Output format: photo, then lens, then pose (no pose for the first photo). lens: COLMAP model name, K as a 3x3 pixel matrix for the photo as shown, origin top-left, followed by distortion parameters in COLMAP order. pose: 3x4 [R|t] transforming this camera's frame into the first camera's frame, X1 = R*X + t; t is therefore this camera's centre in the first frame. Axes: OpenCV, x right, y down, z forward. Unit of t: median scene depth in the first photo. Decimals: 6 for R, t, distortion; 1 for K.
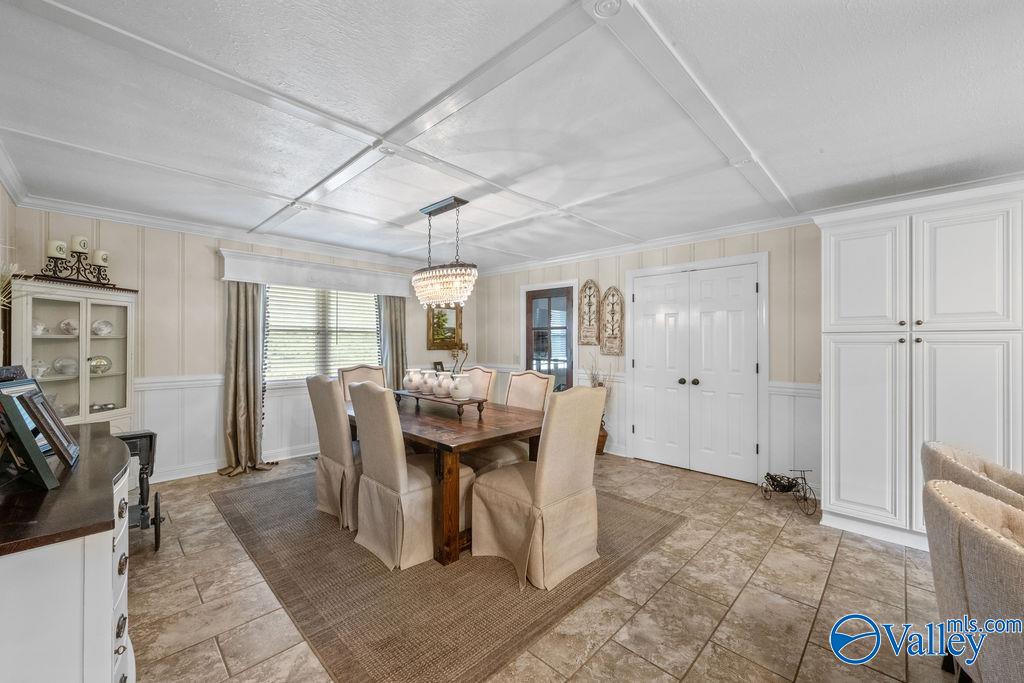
lens RADIAL K [[402.1, 0, 510.3], [0, 402.1, 341.6], [0, 0, 1]] dist [0.002036, 0.000050]
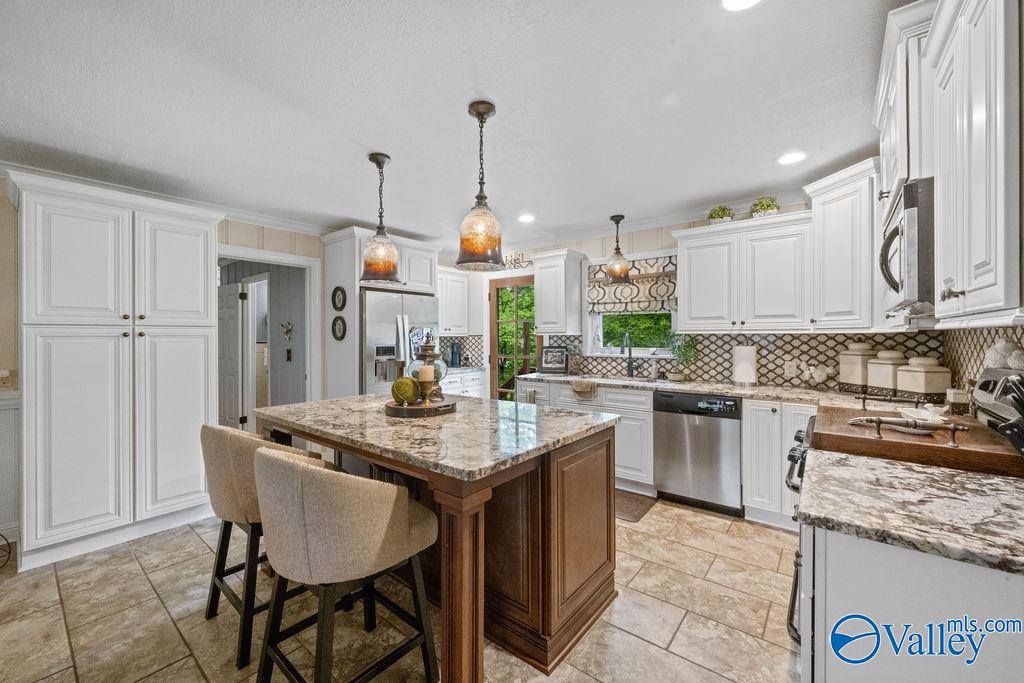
lens RADIAL K [[402.1, 0, 510.8], [0, 402.1, 335.7], [0, 0, 1]] dist [0.002036, 0.000050]
pose [[-0.092040, -0.001283, 0.995755, -0.096191], [0.002096, 0.999997, 0.001482, 0.000920], [-0.995753, 0.002223, -0.092037, 0.151221]]
